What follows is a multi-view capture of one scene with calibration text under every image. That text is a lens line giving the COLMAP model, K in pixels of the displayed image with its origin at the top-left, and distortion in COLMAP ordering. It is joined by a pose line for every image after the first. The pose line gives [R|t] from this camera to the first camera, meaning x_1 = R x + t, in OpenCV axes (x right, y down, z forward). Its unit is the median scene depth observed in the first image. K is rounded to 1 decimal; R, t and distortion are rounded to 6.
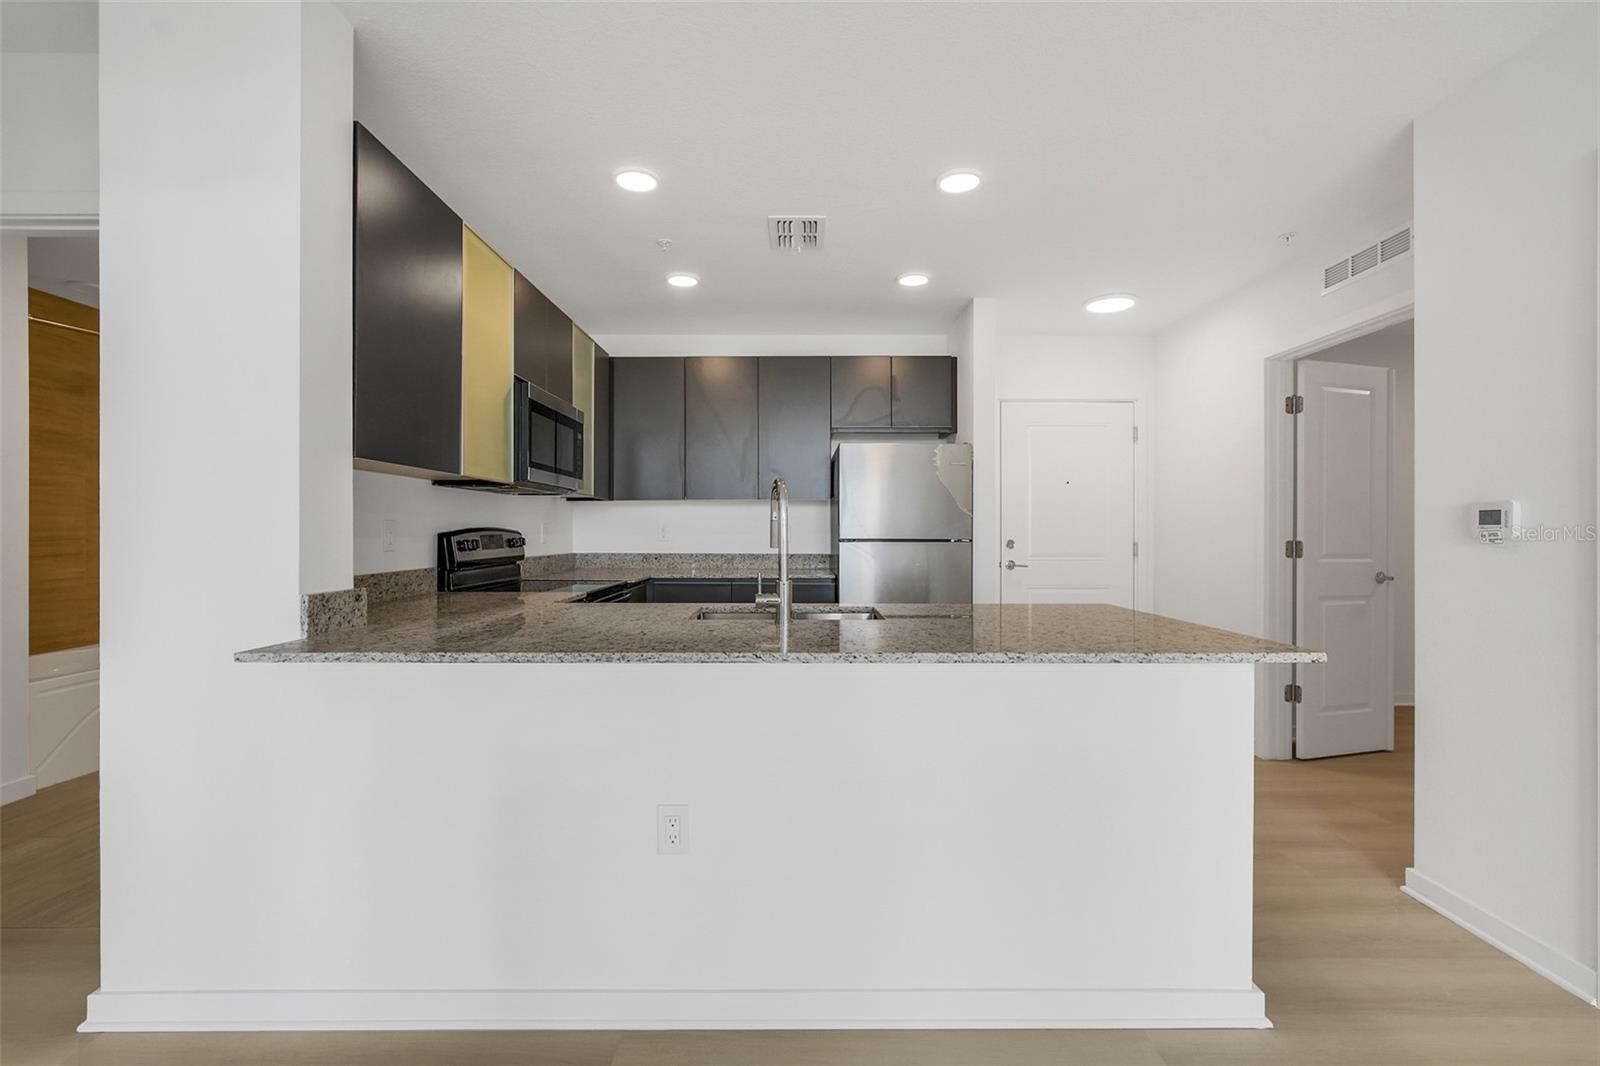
lens RADIAL K [[716.0, 0, 802.7], [0, 716.0, 532.1], [0, 0, 1]] dist [-0.003911, 0.000184]
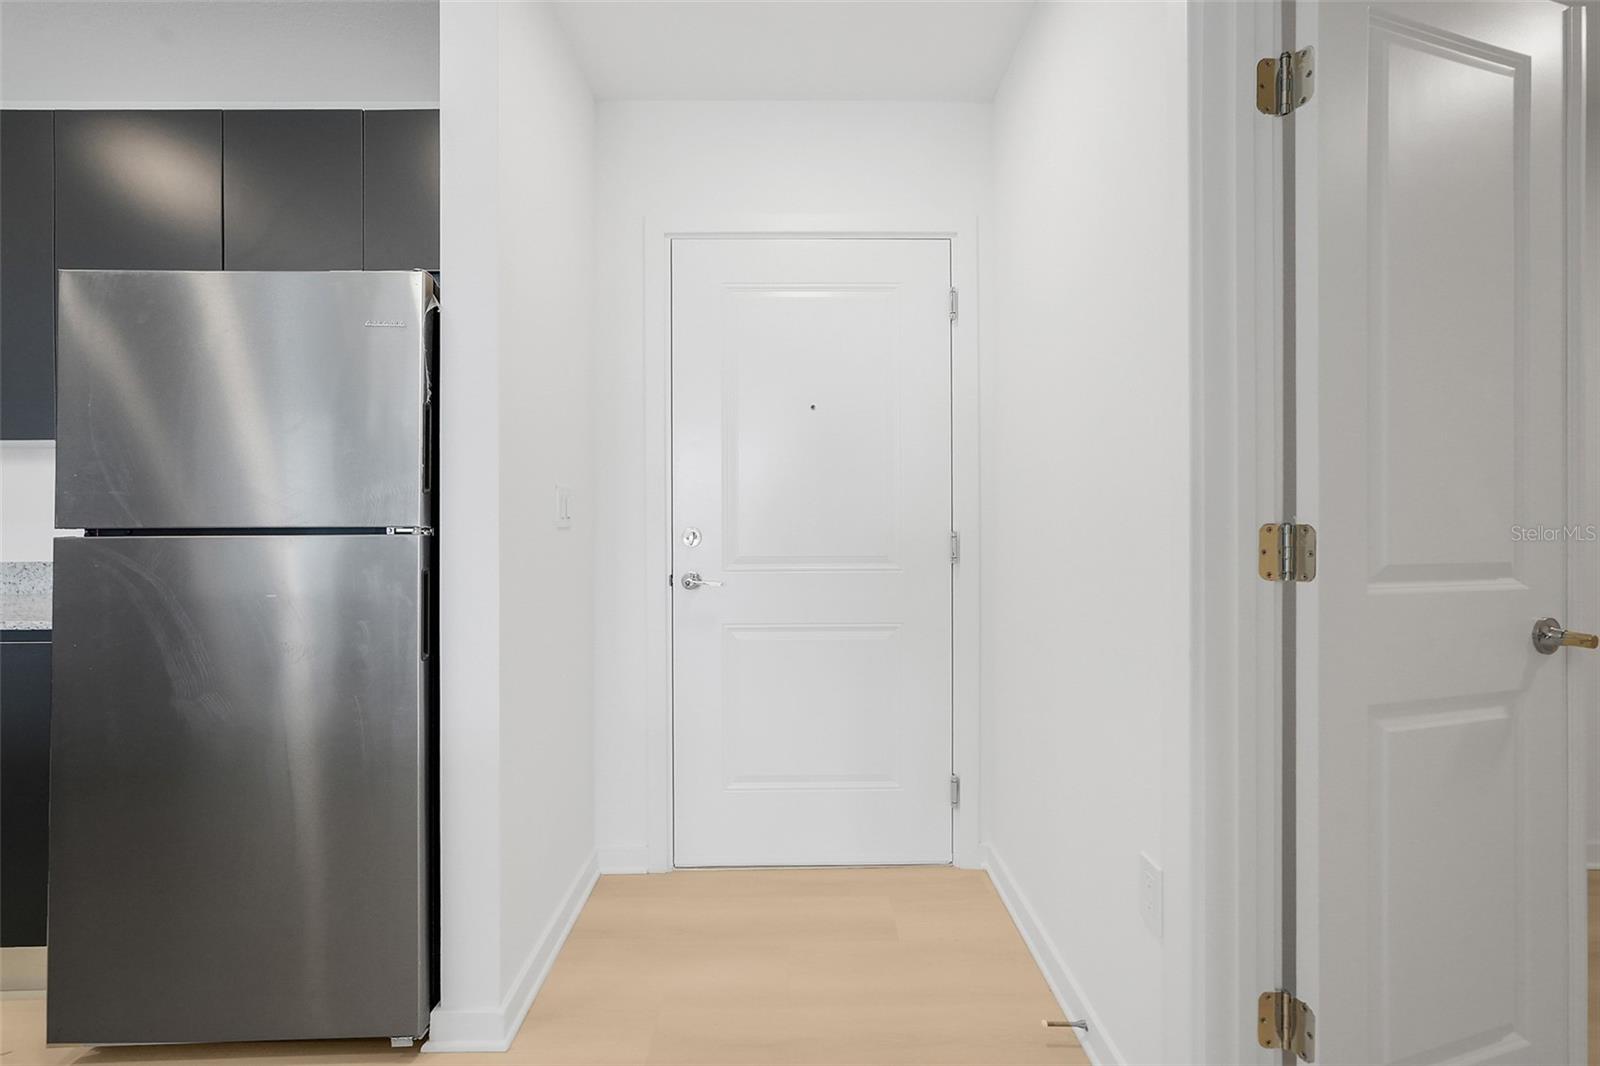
lens RADIAL K [[716.0, 0, 802.7], [0, 716.0, 532.1], [0, 0, 1]] dist [-0.003911, 0.000184]
pose [[0.999878, -0.006079, 0.014408, 0.465579], [0.005877, 0.999884, 0.014048, 0.009618], [-0.014492, -0.013962, 0.999798, 0.682378]]
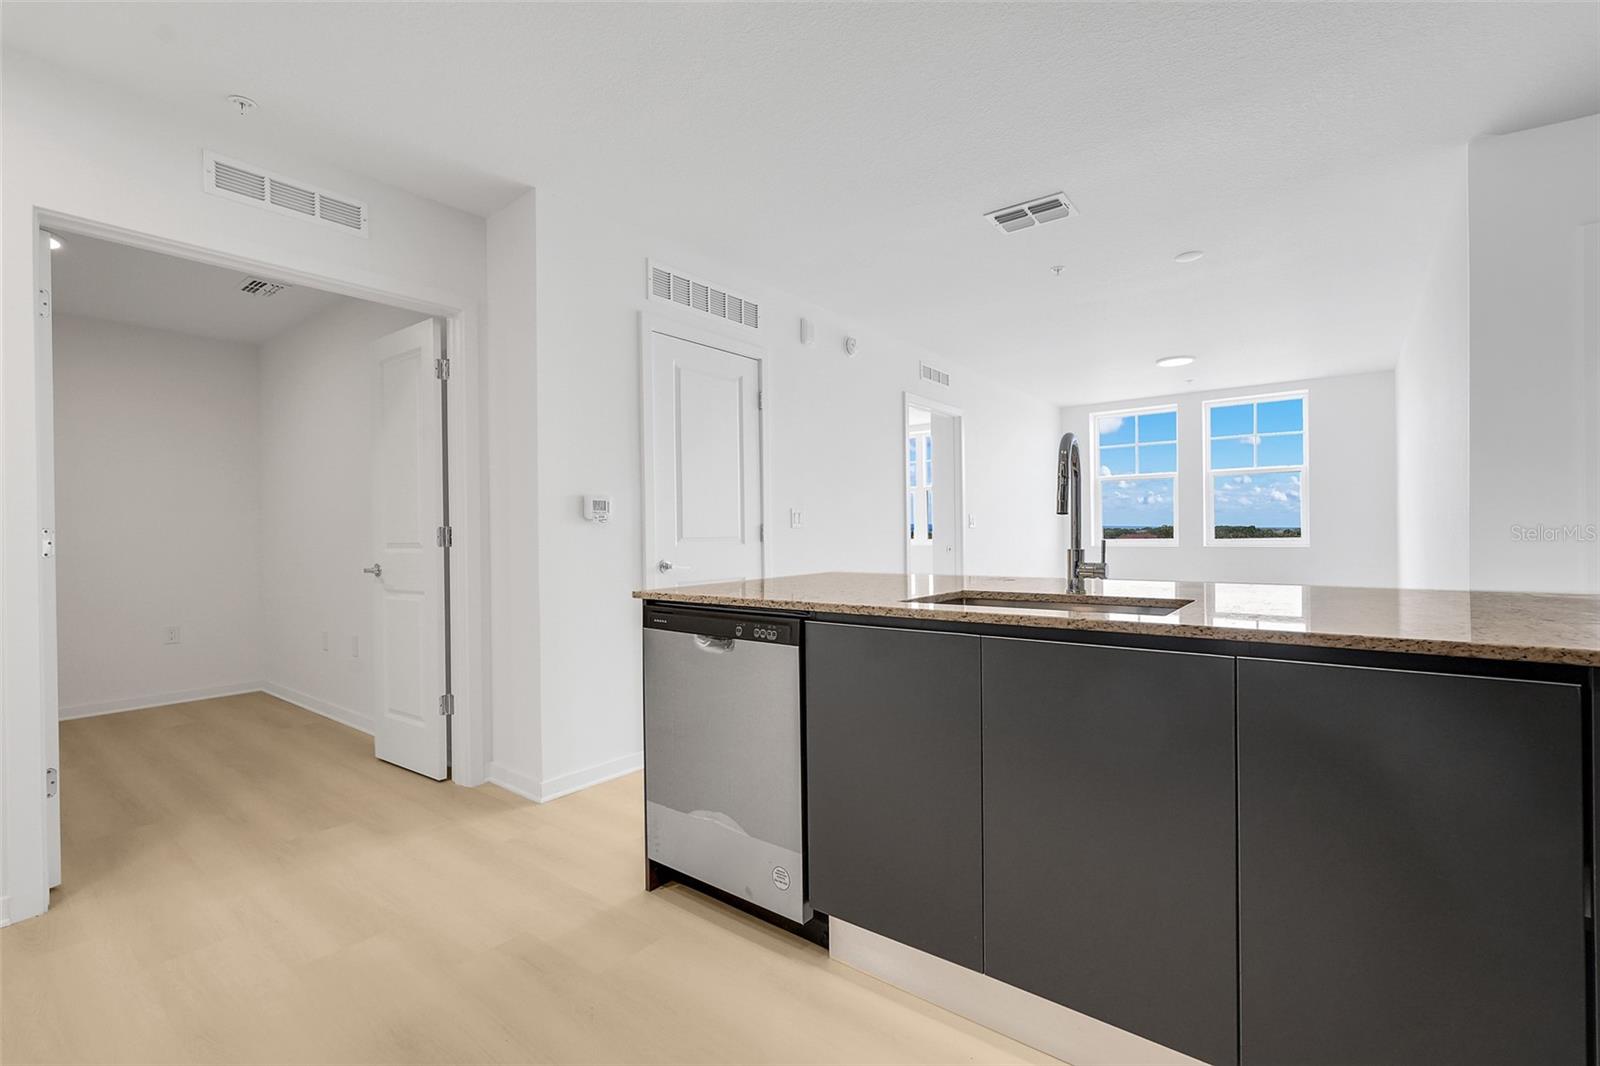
lens RADIAL K [[706.4, 0, 800.0], [0, 706.4, 533.0], [0, 0, 1]] dist [-0.012253, 0.000151]
pose [[-0.796055, 0.008450, 0.605165, -0.161028], [0.013308, 0.999905, 0.003543, 0.021097], [-0.605078, 0.010874, -0.796092, 1.048467]]
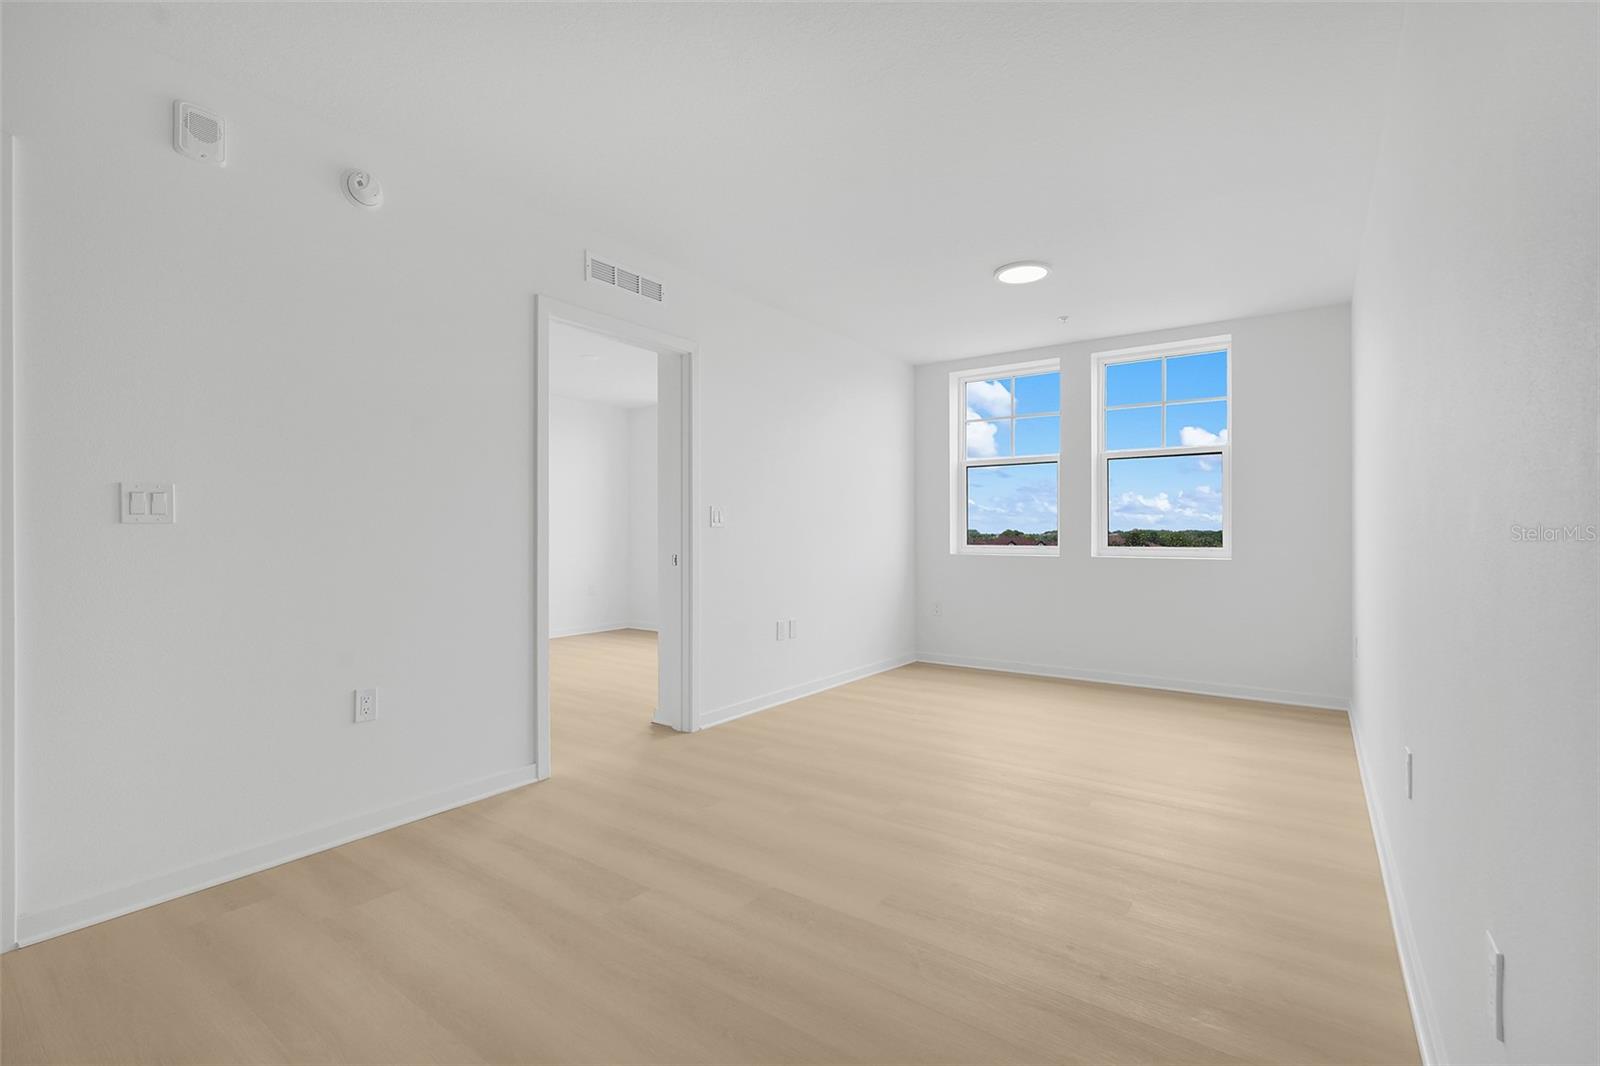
lens RADIAL K [[709.4, 0, 799.5], [0, 709.4, 522.9], [0, 0, 1]] dist [-0.025093, 0.000105]
pose [[-0.816483, 0.007437, 0.577322, -0.202126], [0.002844, 0.999957, -0.008859, 0.022199], [-0.577363, -0.005591, -0.816469, 0.301369]]
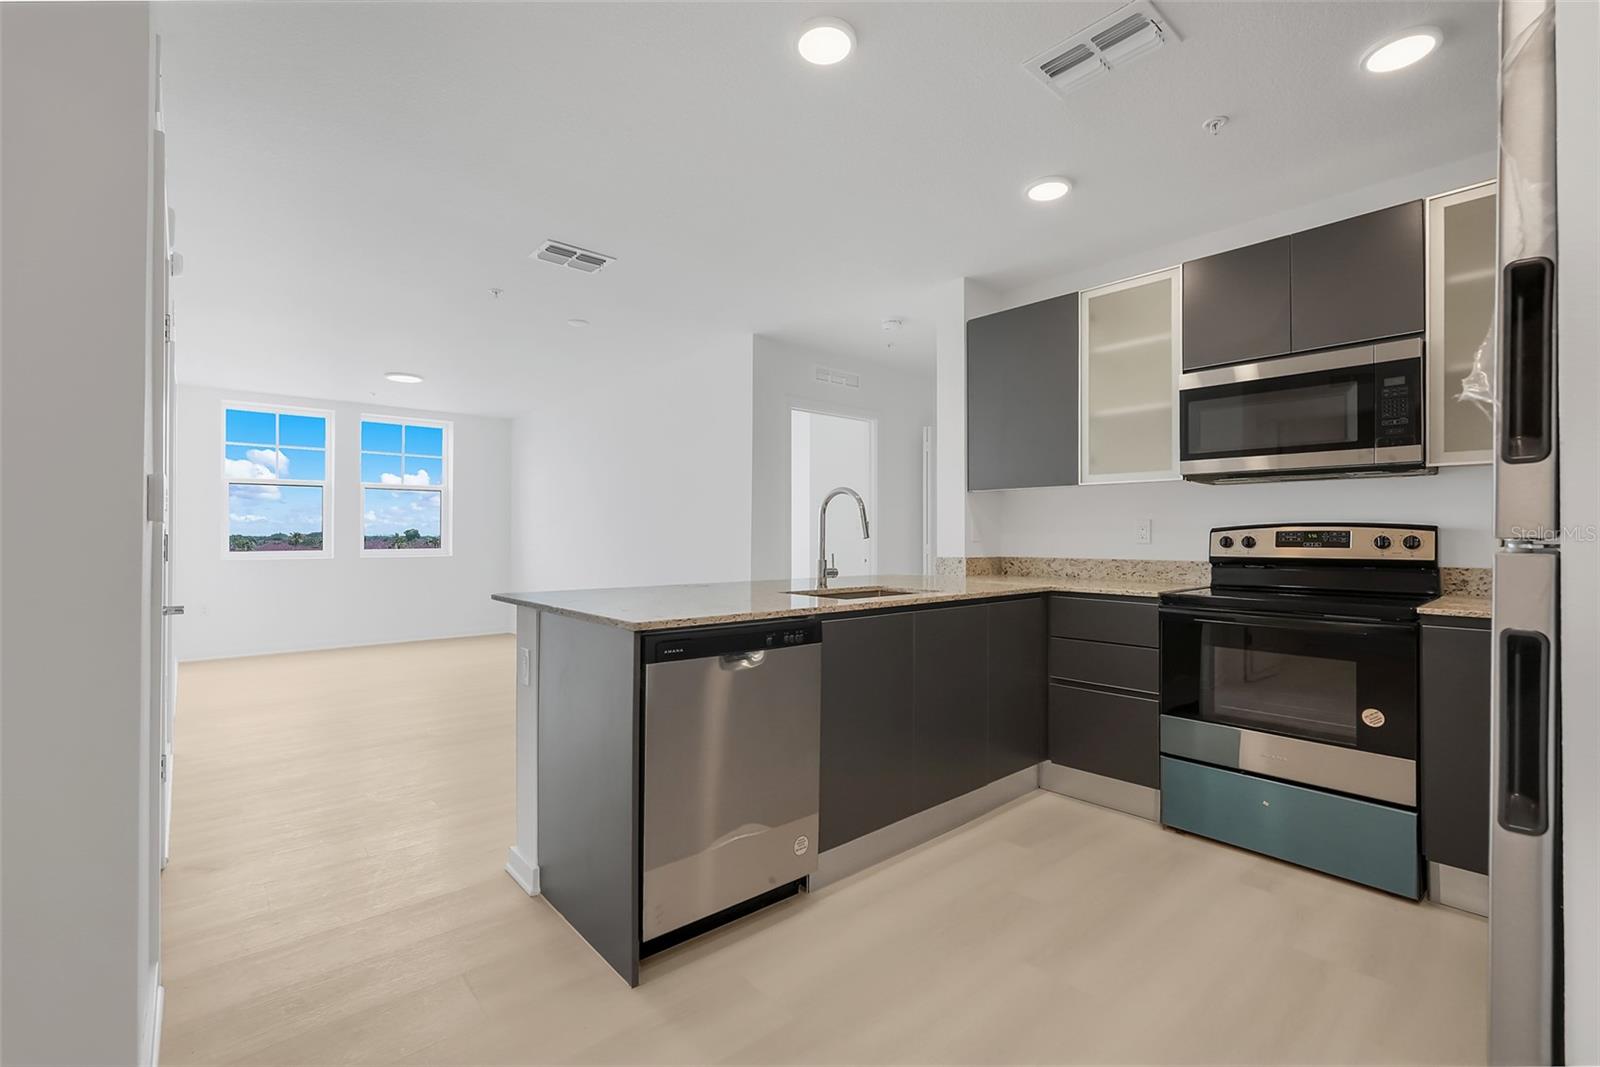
lens RADIAL K [[711.4, 0, 802.0], [0, 711.4, 529.1], [0, 0, 1]] dist [-0.004335, 0.000637]
pose [[-0.745455, -0.008187, -0.666505, 0.518529], [-0.004165, 0.999962, -0.007625, 0.009103], [0.666543, -0.002908, -0.745461, 1.103354]]
